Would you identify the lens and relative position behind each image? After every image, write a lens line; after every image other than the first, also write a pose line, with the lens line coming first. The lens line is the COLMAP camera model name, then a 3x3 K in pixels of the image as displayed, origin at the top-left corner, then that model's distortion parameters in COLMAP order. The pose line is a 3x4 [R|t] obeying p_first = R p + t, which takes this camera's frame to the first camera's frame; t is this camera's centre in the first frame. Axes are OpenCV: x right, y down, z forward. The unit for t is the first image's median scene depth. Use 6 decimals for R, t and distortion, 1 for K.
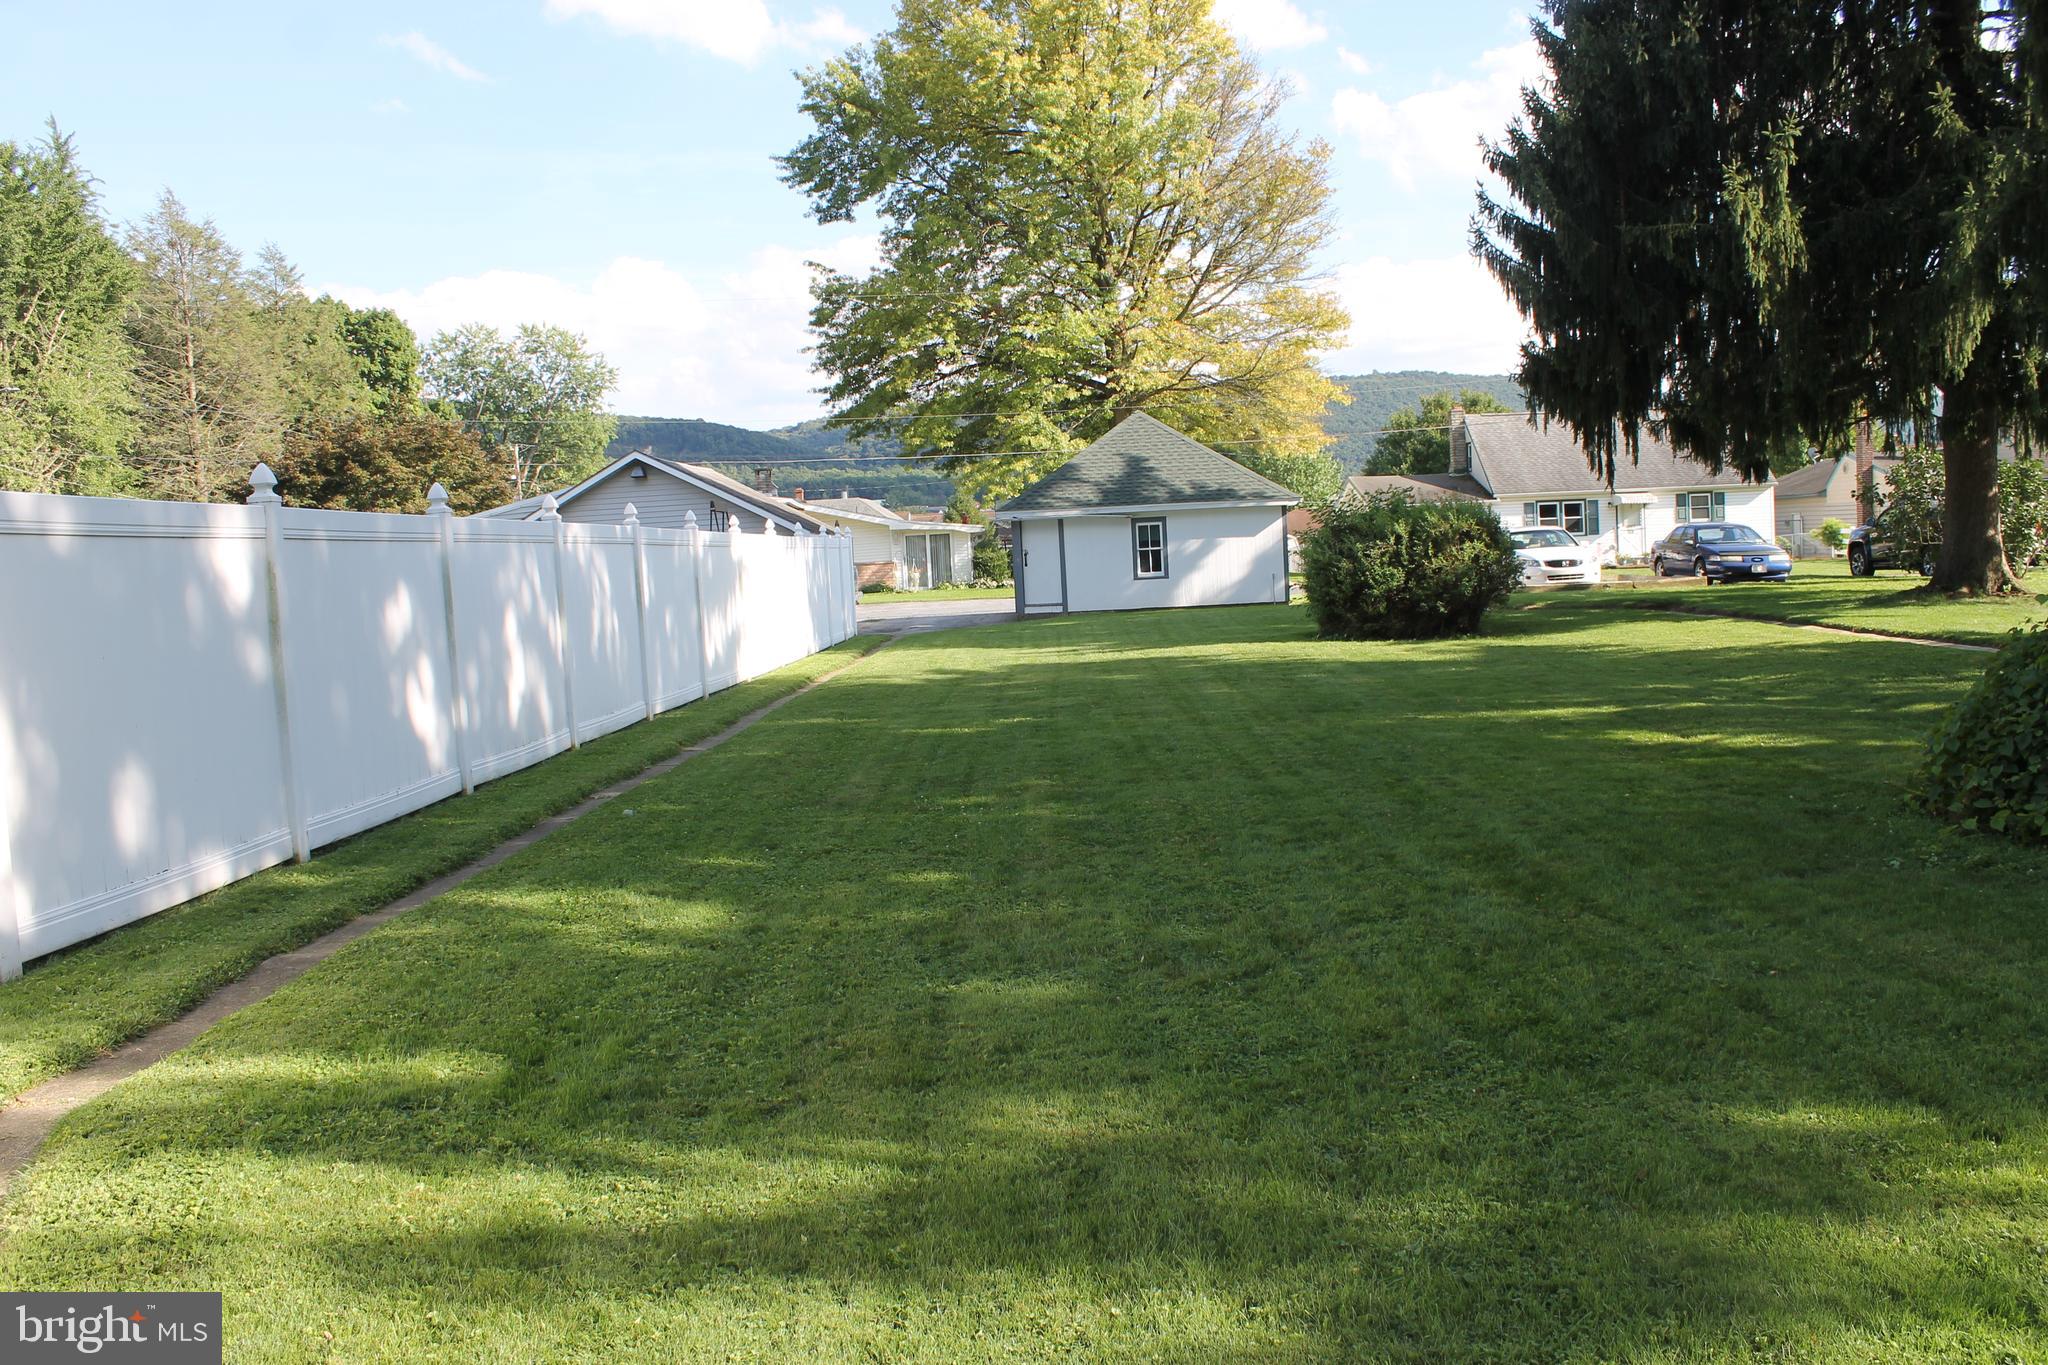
lens RADIAL K [[1792.7, 0, 1025.8], [0, 1792.7, 689.8], [0, 0, 1]] dist [-0.113351, 0.060057]
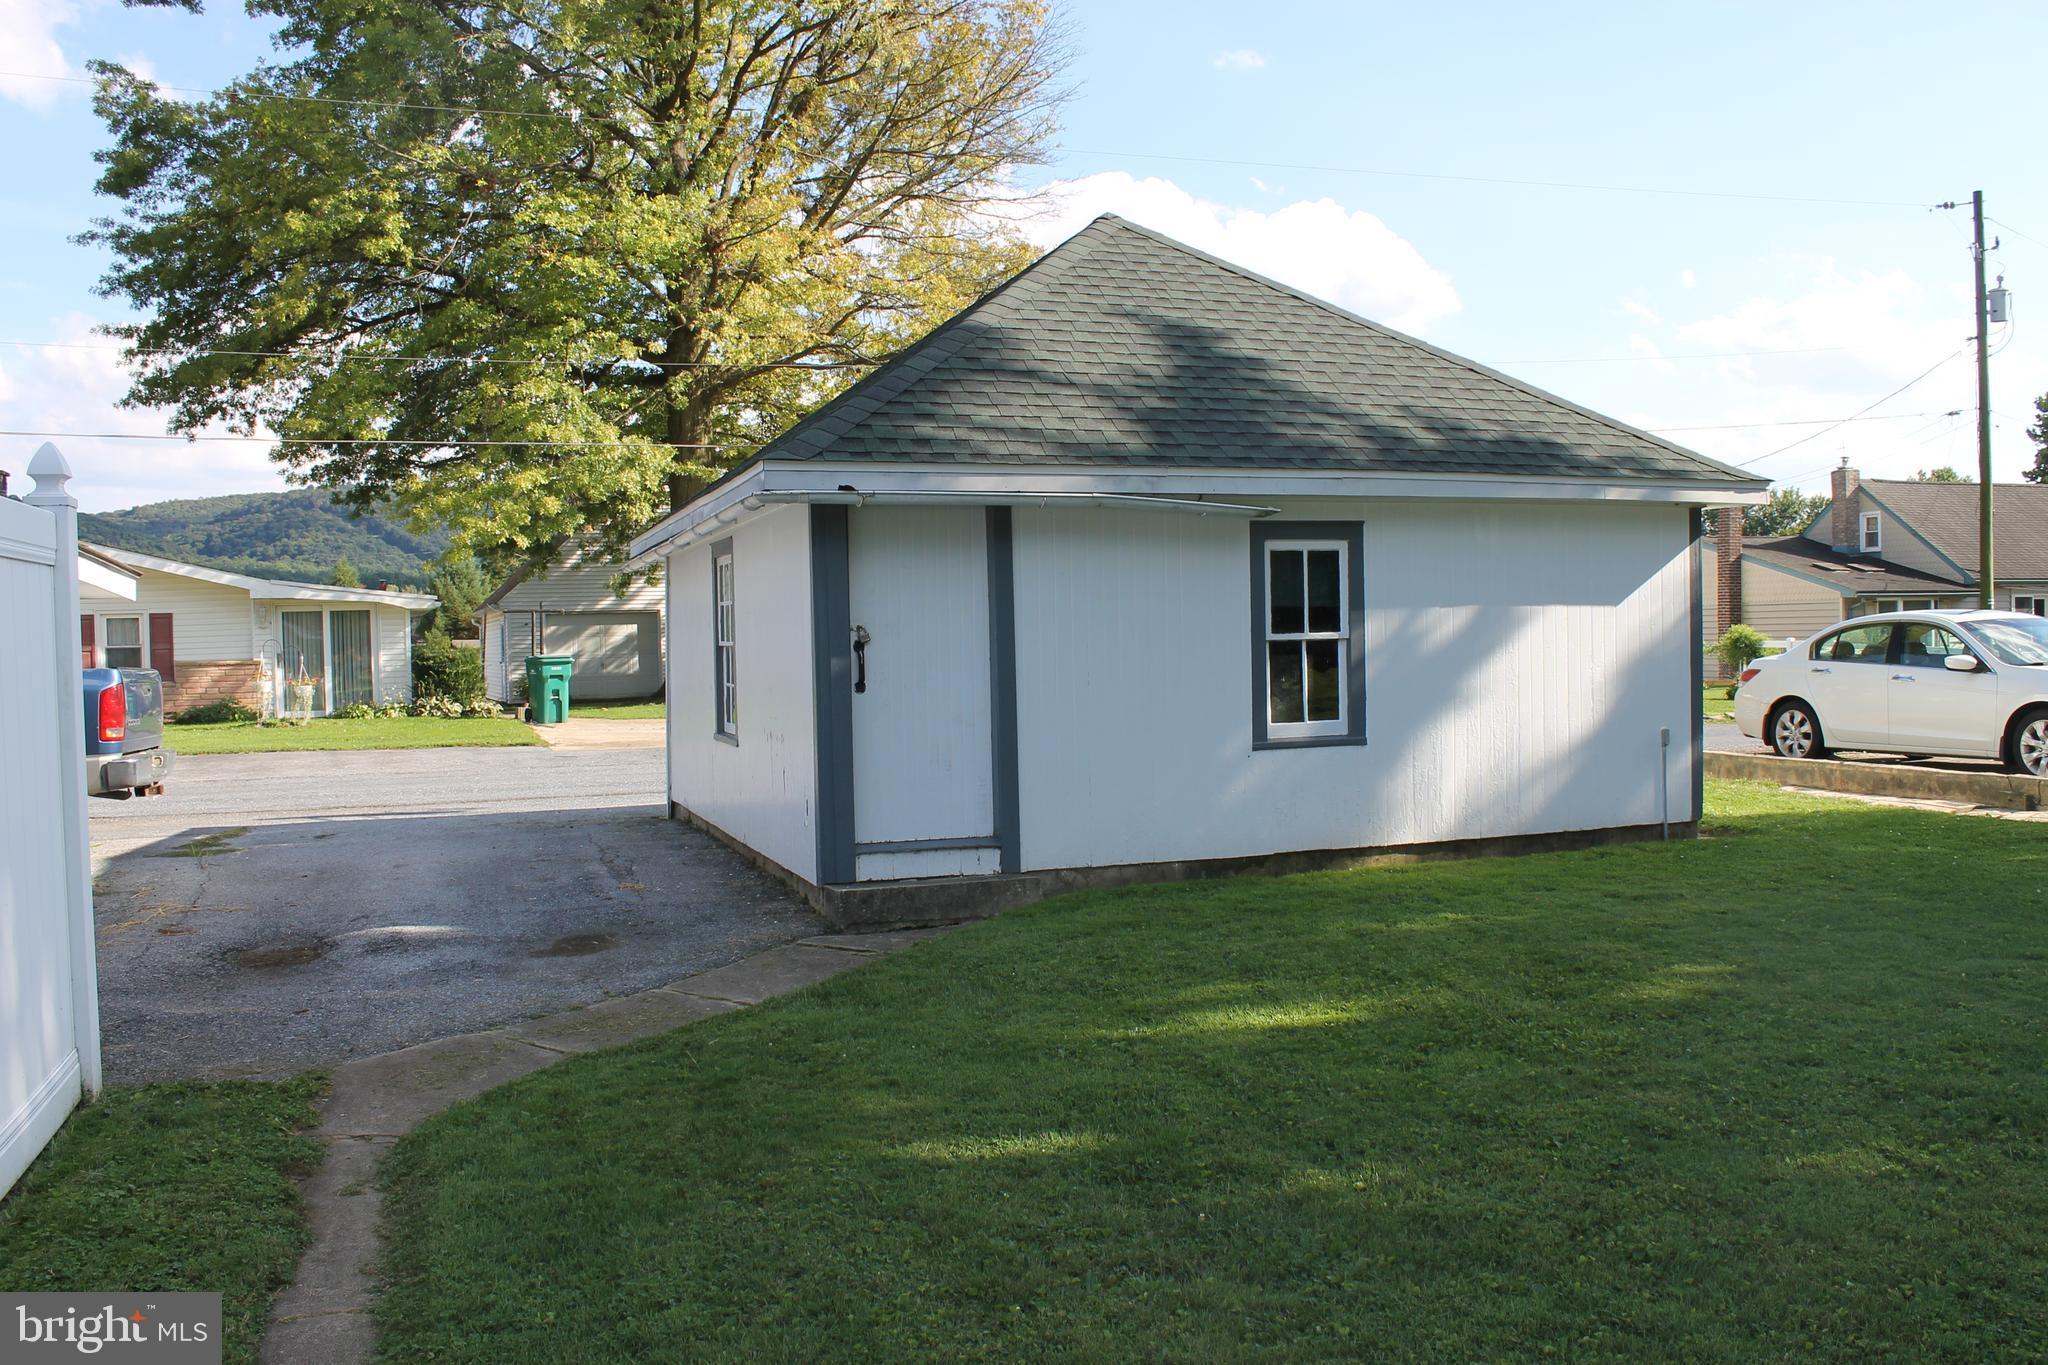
lens RADIAL K [[1792.7, 0, 1027.6], [0, 1792.7, 694.0], [0, 0, 1]] dist [-0.113351, 0.060057]
pose [[0.939745, 0.019402, 0.341325, -0.063539], [0.001000, 0.998228, -0.059496, -0.053759], [-0.341875, 0.056252, 0.938060, 0.760055]]
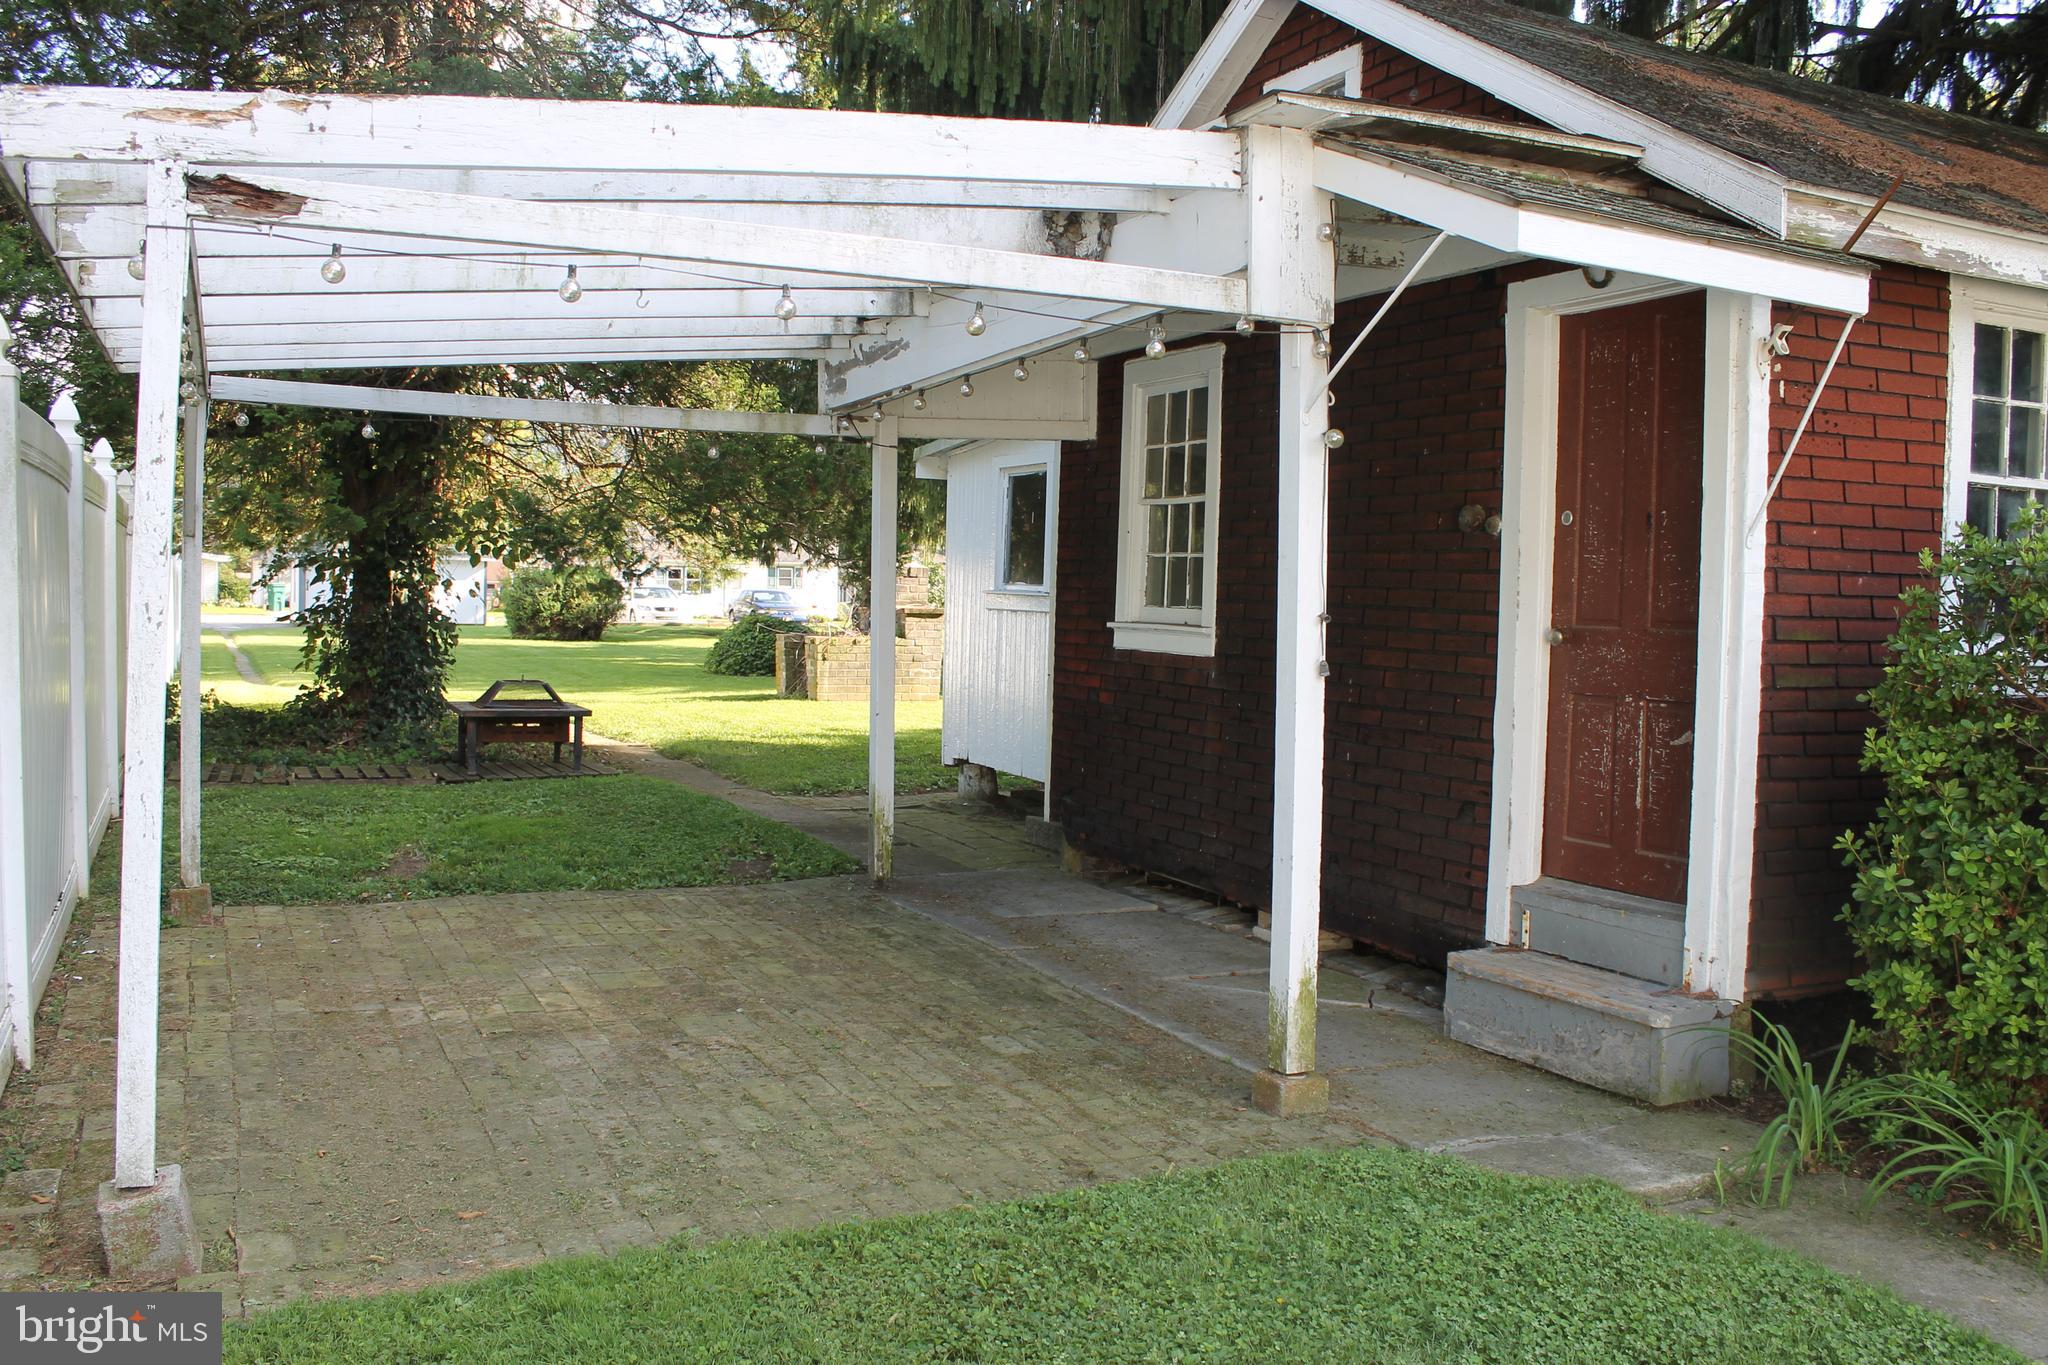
lens RADIAL K [[1792.7, 0, 1023.9], [0, 1792.7, 684.2], [0, 0, 1]] dist [-0.113351, 0.060057]
pose [[0.895660, 0.041119, 0.442835, -0.113674], [-0.026480, 0.998881, -0.039194, 0.050232], [-0.443951, 0.023378, 0.895746, -0.574240]]
